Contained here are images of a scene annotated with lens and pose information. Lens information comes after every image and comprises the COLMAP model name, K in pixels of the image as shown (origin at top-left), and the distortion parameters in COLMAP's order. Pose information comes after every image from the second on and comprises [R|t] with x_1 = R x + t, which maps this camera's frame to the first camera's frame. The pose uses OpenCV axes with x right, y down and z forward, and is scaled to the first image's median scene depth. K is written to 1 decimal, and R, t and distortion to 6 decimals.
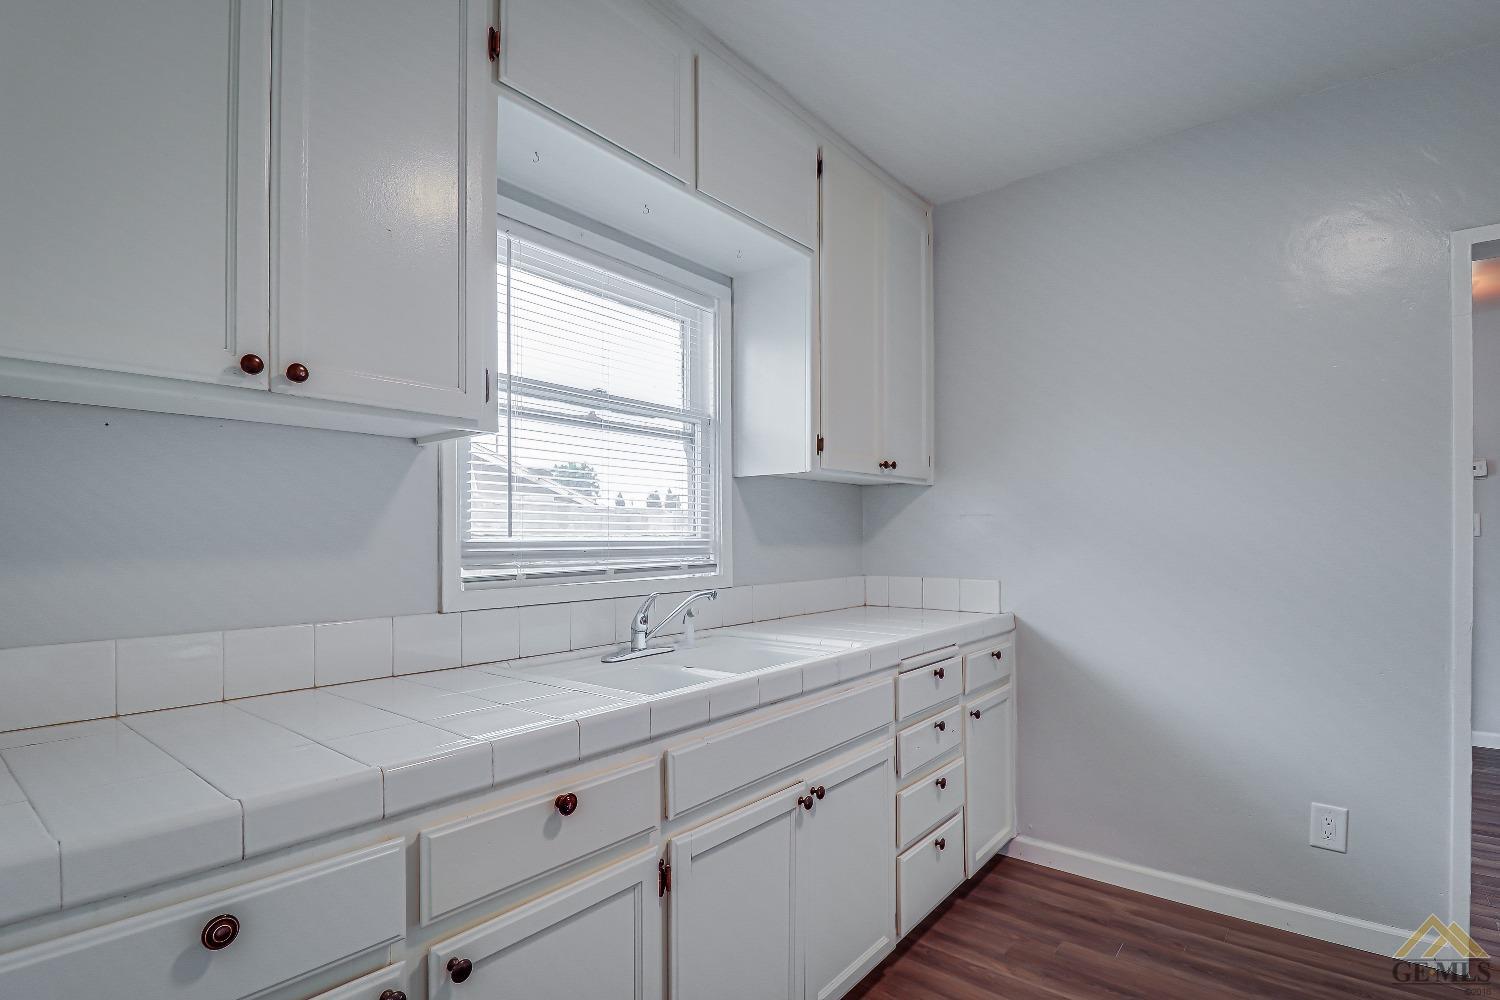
lens RADIAL K [[733.3, 0, 749.3], [0, 733.3, 539.1], [0, 0, 1]] dist [0.001016, -0.000027]
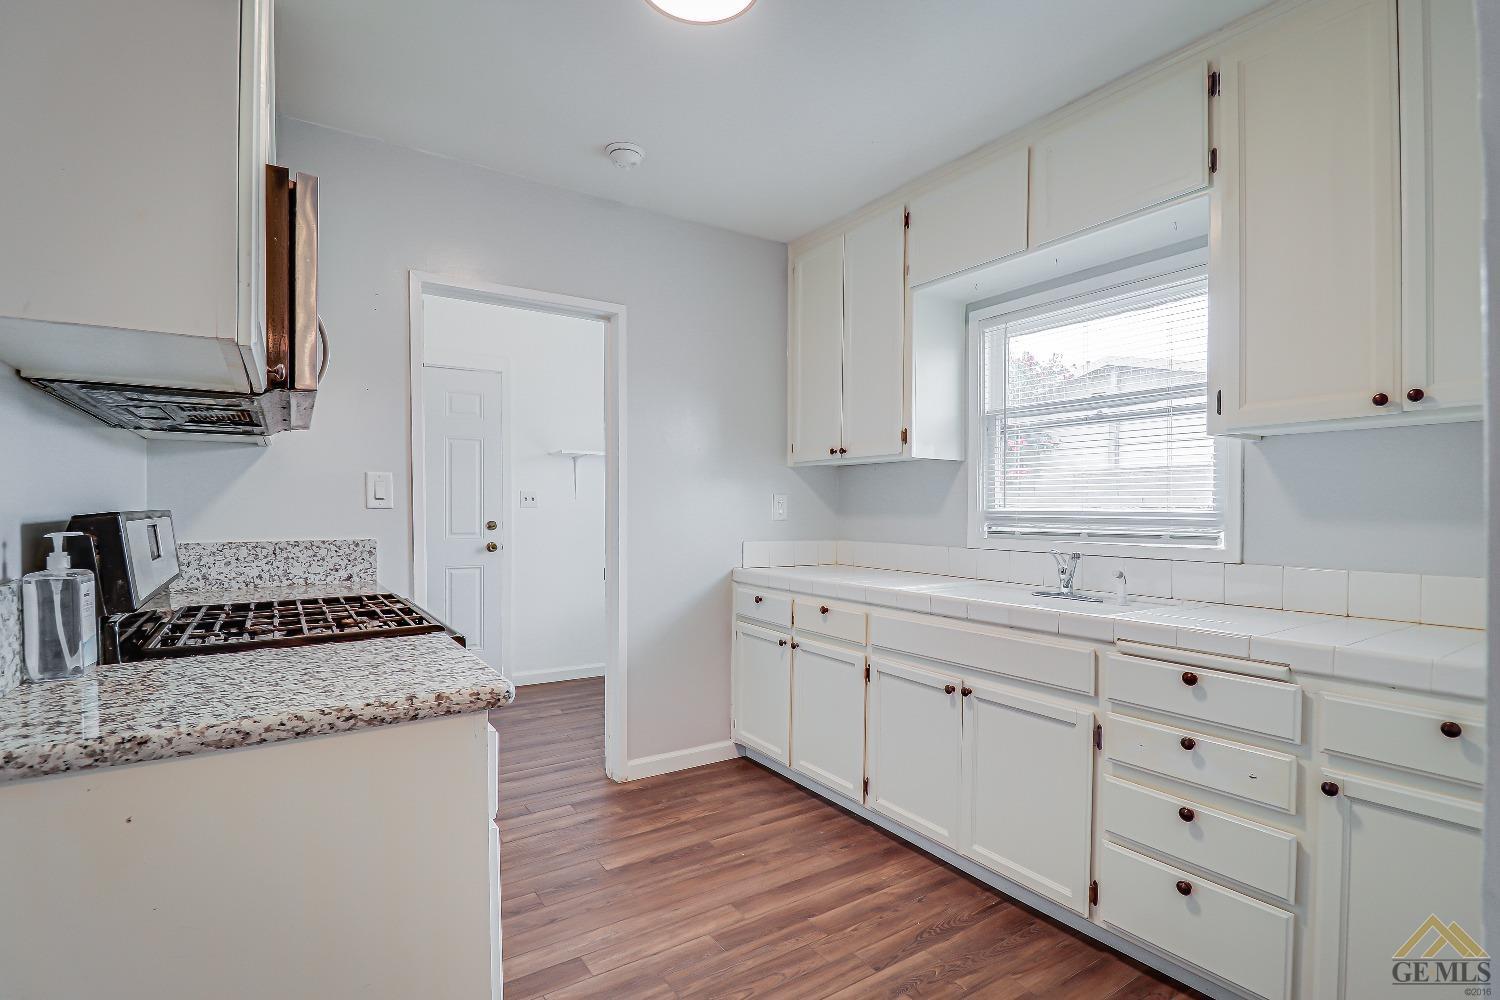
lens RADIAL K [[720.6, 0, 755.4], [0, 720.6, 506.0], [0, 0, 1]] dist [0.000796, -0.007165]
pose [[-0.286405, 0.000010, -0.958109, 1.217403], [-0.007708, 0.999968, 0.002314, -0.005350], [0.958078, 0.008048, -0.286396, 0.810228]]
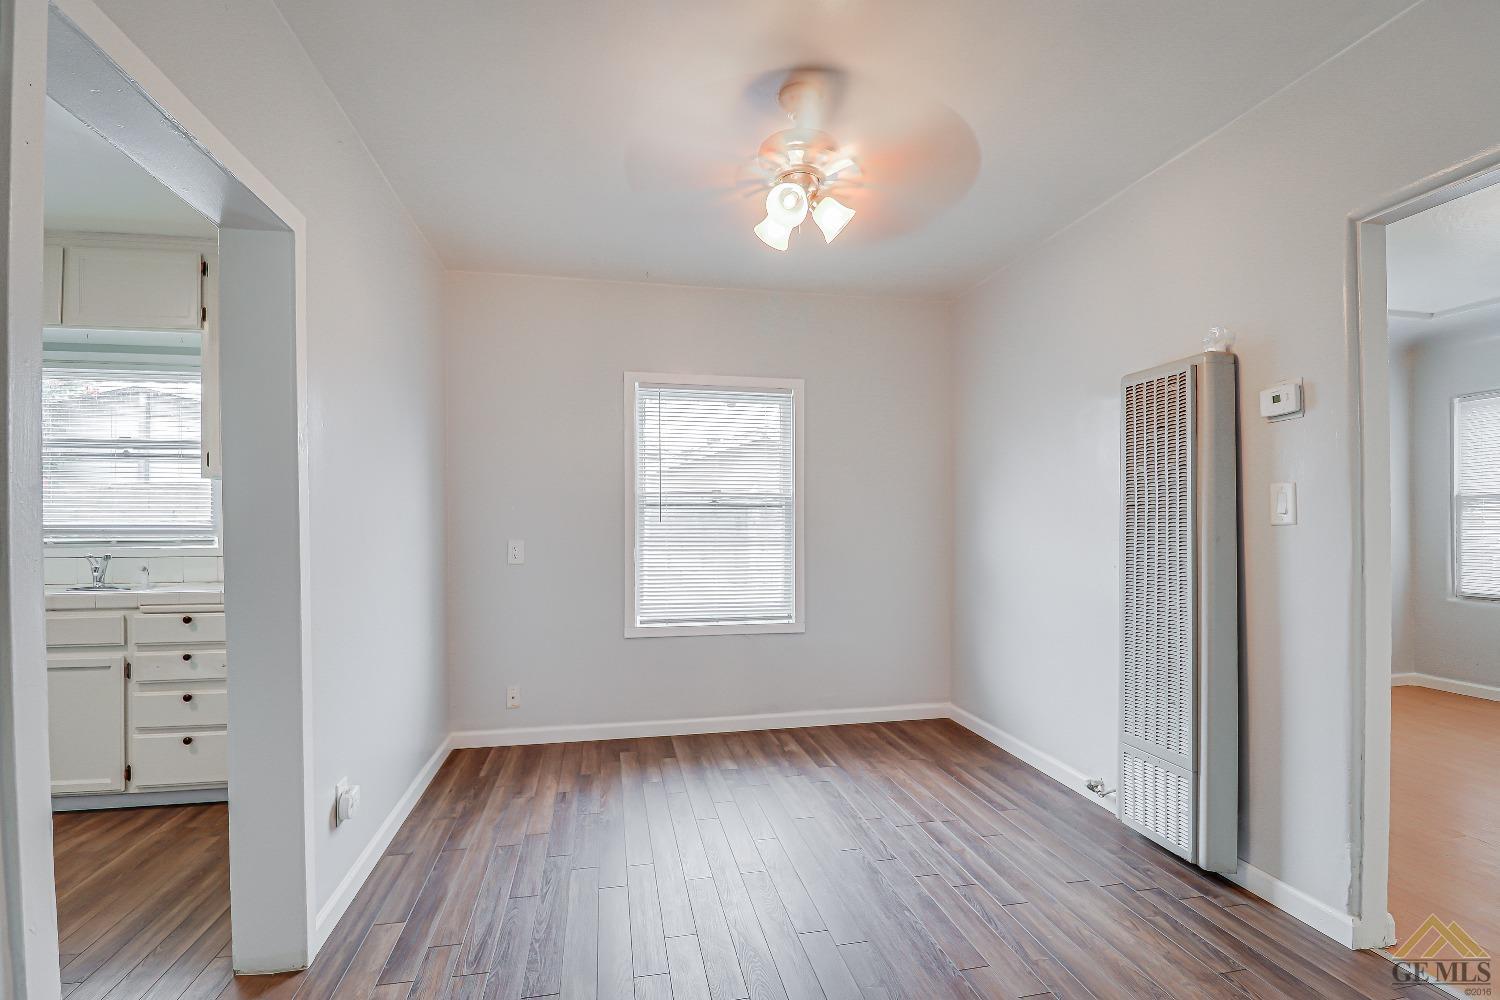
lens RADIAL K [[714.6, 0, 747.0], [0, 714.6, 527.9], [0, 0, 1]] dist [-0.029093, -0.000463]
pose [[0.769753, 0.008236, -0.638289, 2.051950], [-0.003441, 0.999956, 0.008753, -0.009656], [0.638333, -0.004542, 0.769747, 0.686972]]
